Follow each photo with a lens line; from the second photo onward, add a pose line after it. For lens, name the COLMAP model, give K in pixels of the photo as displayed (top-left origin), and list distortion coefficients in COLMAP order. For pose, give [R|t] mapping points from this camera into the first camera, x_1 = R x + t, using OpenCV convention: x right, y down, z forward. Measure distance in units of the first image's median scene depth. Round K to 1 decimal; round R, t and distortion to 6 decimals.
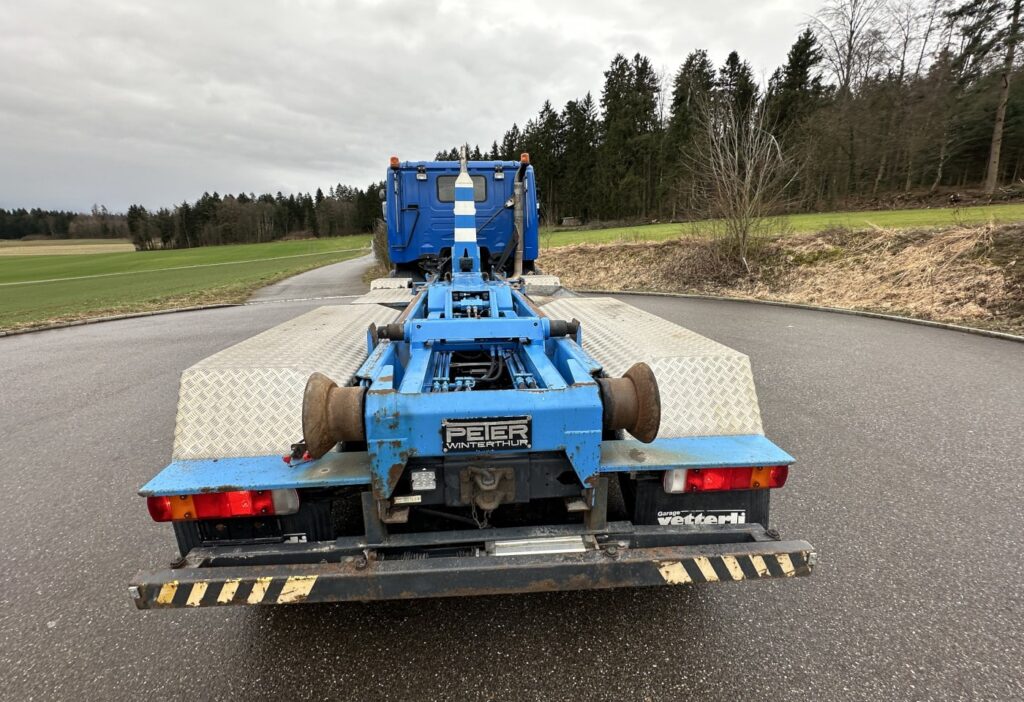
lens RADIAL K [[495.3, 0, 514.0], [0, 495.3, 370.6], [0, 0, 1]] dist [-0.012882, 0.003628]
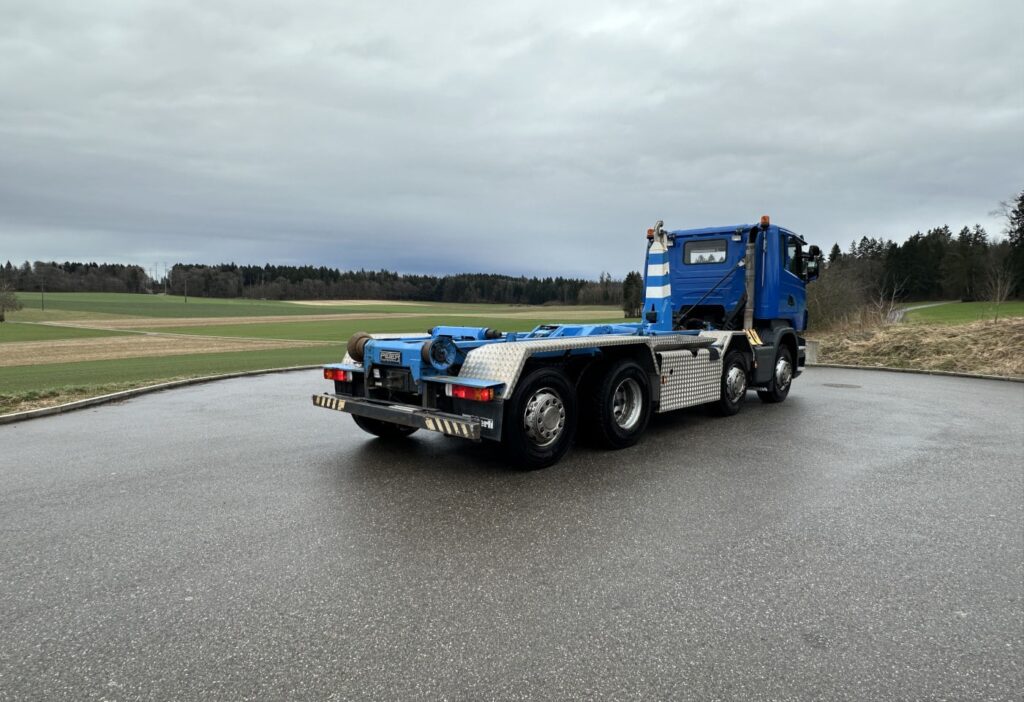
lens RADIAL K [[646.7, 0, 487.1], [0, 646.7, 351.6], [0, 0, 1]] dist [-0.003408, 0.002518]
pose [[0.654727, 0.063279, -0.753212, 0.342458], [-0.206864, 0.973446, -0.098035, 0.039451], [0.727007, 0.219999, 0.650431, -0.105113]]
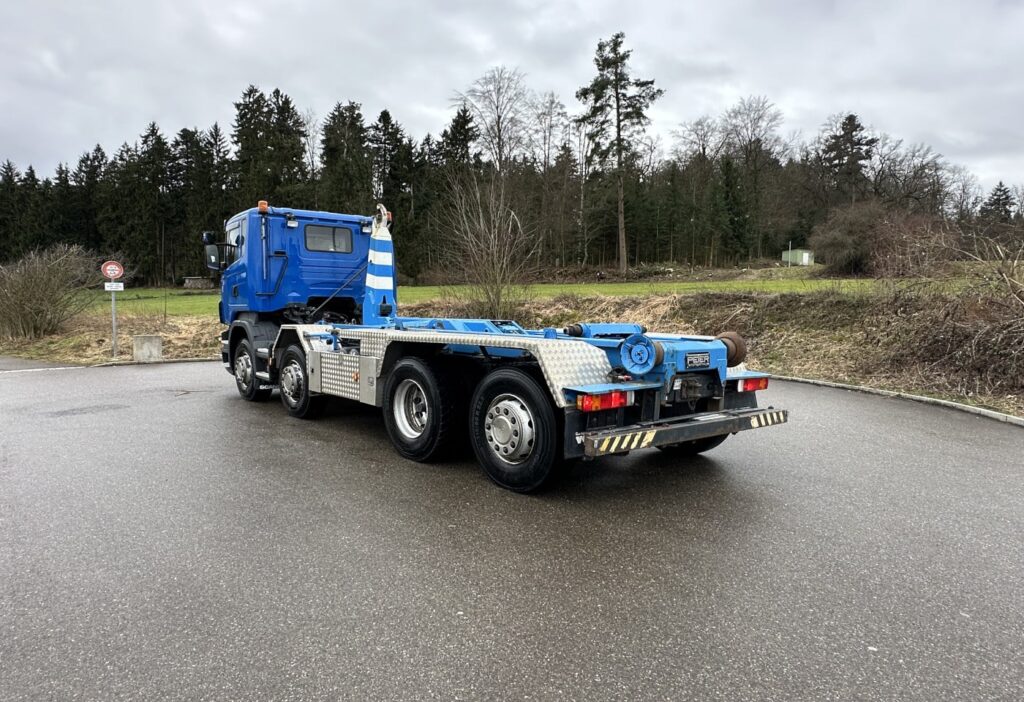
lens RADIAL K [[646.7, 0, 510.2], [0, 646.7, 352.1], [0, 0, 1]] dist [-0.003408, 0.002518]
pose [[0.828204, -0.016891, 0.560172, -0.279410], [0.124765, 0.980018, -0.154913, 0.051473], [-0.546362, 0.198189, 0.813763, -0.106816]]
